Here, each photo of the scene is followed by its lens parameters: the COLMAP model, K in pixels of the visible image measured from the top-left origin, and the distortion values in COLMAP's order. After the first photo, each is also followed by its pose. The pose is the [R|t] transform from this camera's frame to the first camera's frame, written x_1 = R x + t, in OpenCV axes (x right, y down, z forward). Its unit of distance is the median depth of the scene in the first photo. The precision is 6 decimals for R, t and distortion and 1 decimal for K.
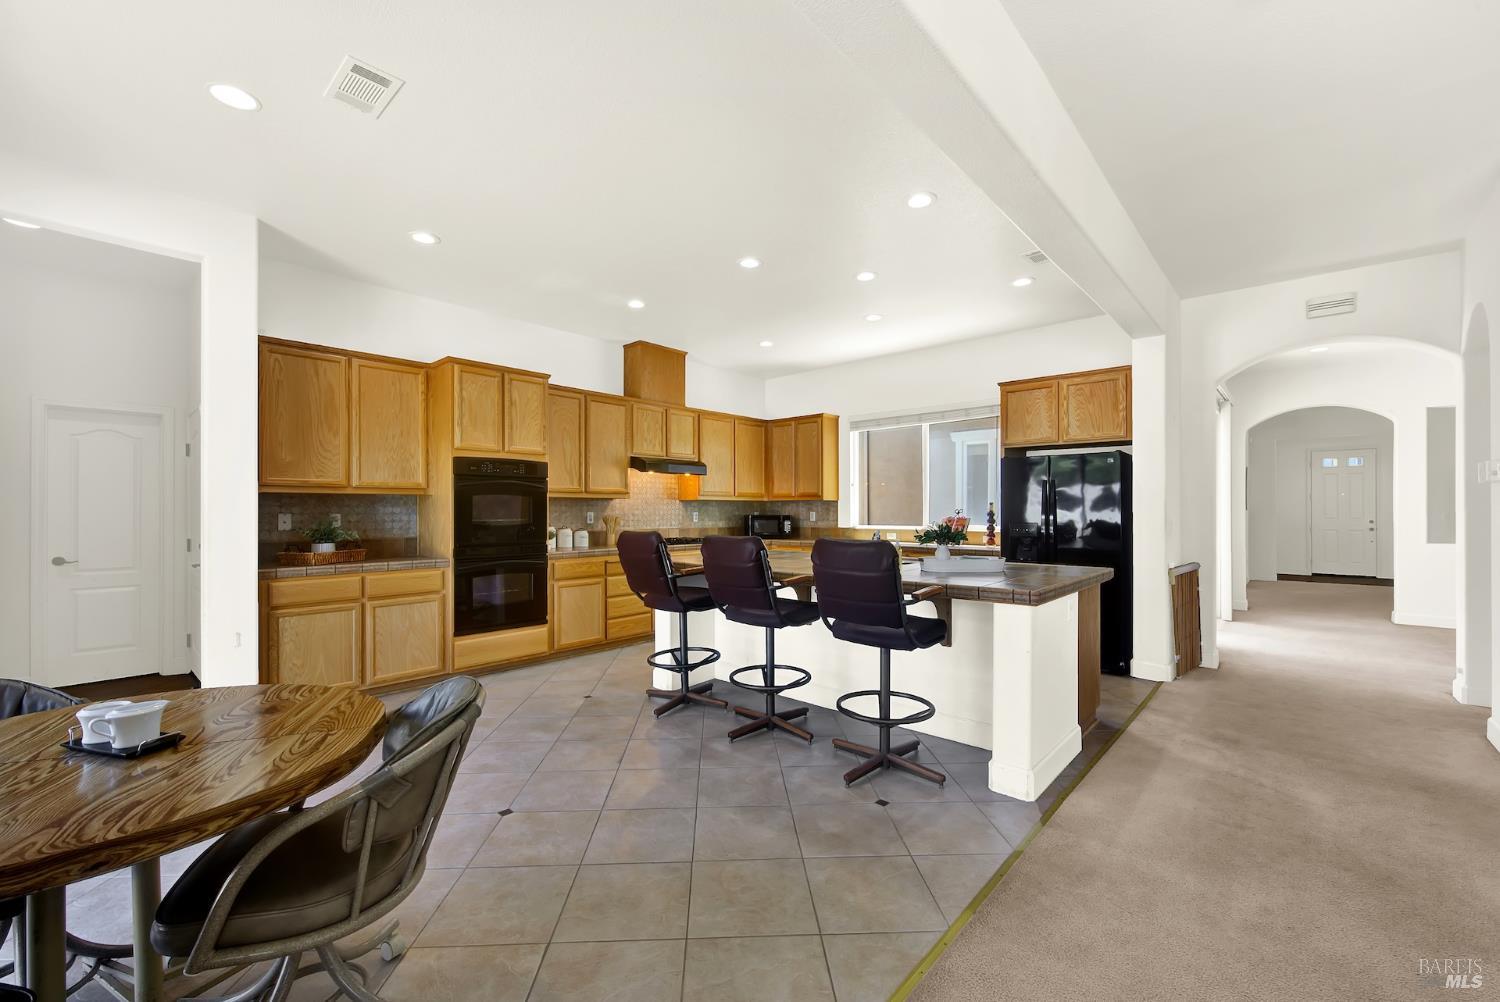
lens RADIAL K [[606.6, 0, 748.3], [0, 606.6, 511.1], [0, 0, 1]] dist [0.000138, -0.000103]
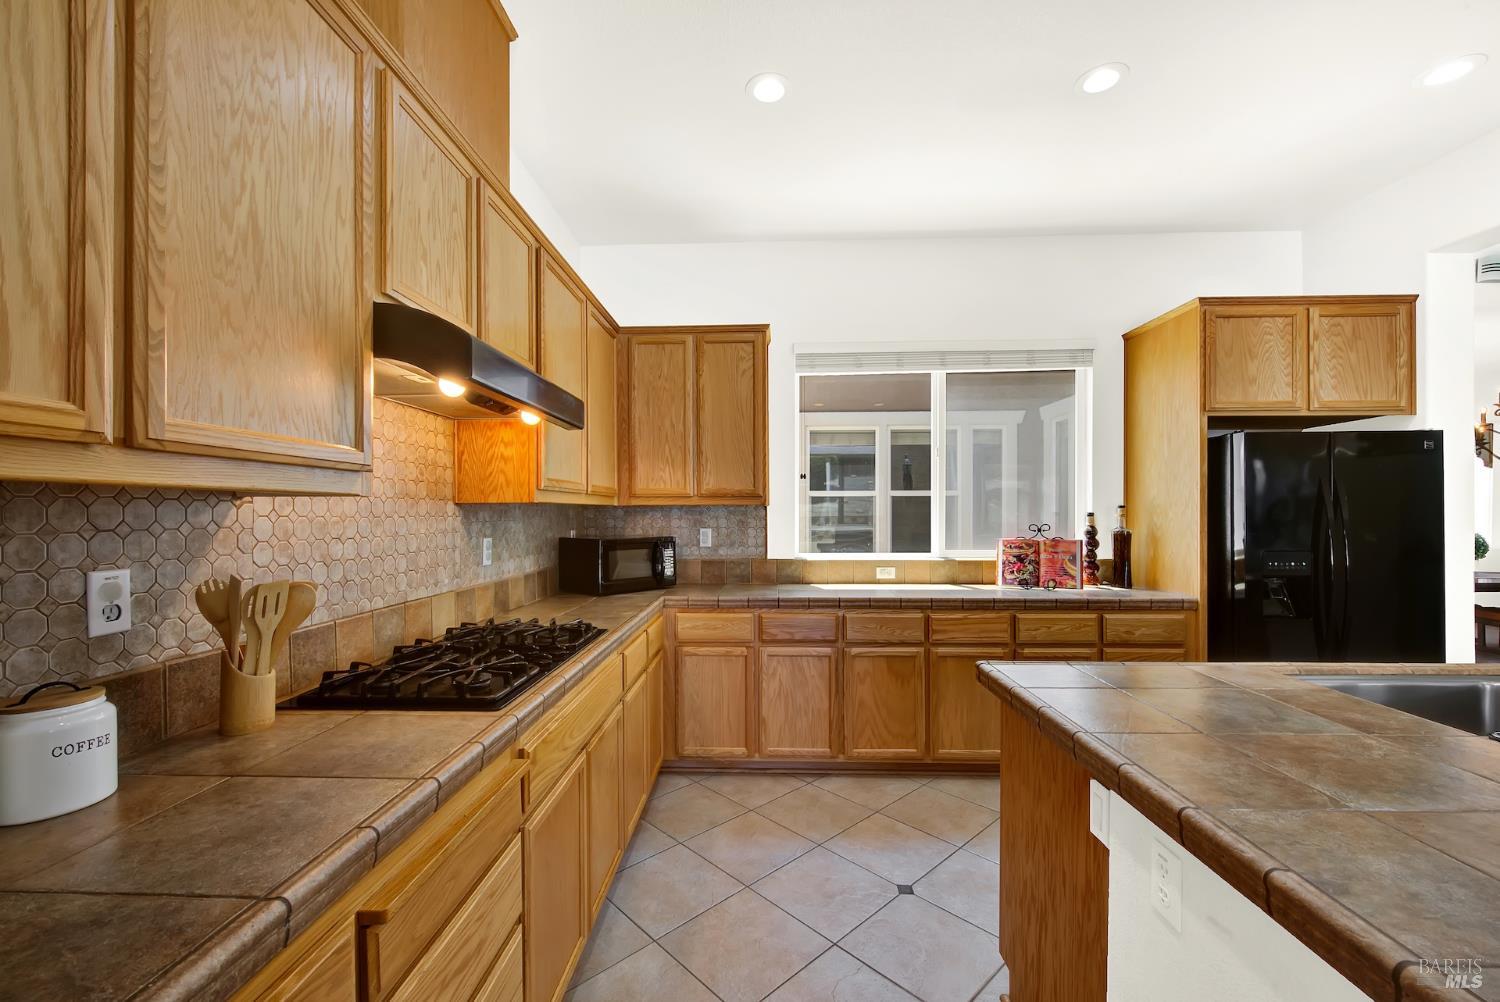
lens RADIAL K [[606.6, 0, 748.3], [0, 606.6, 511.1], [0, 0, 1]] dist [0.000138, -0.000103]
pose [[0.765234, 0.000130, 0.643752, -0.225128], [0.003283, 0.999986, -0.004103, -0.013078], [-0.643744, 0.005253, 0.765223, 0.725267]]
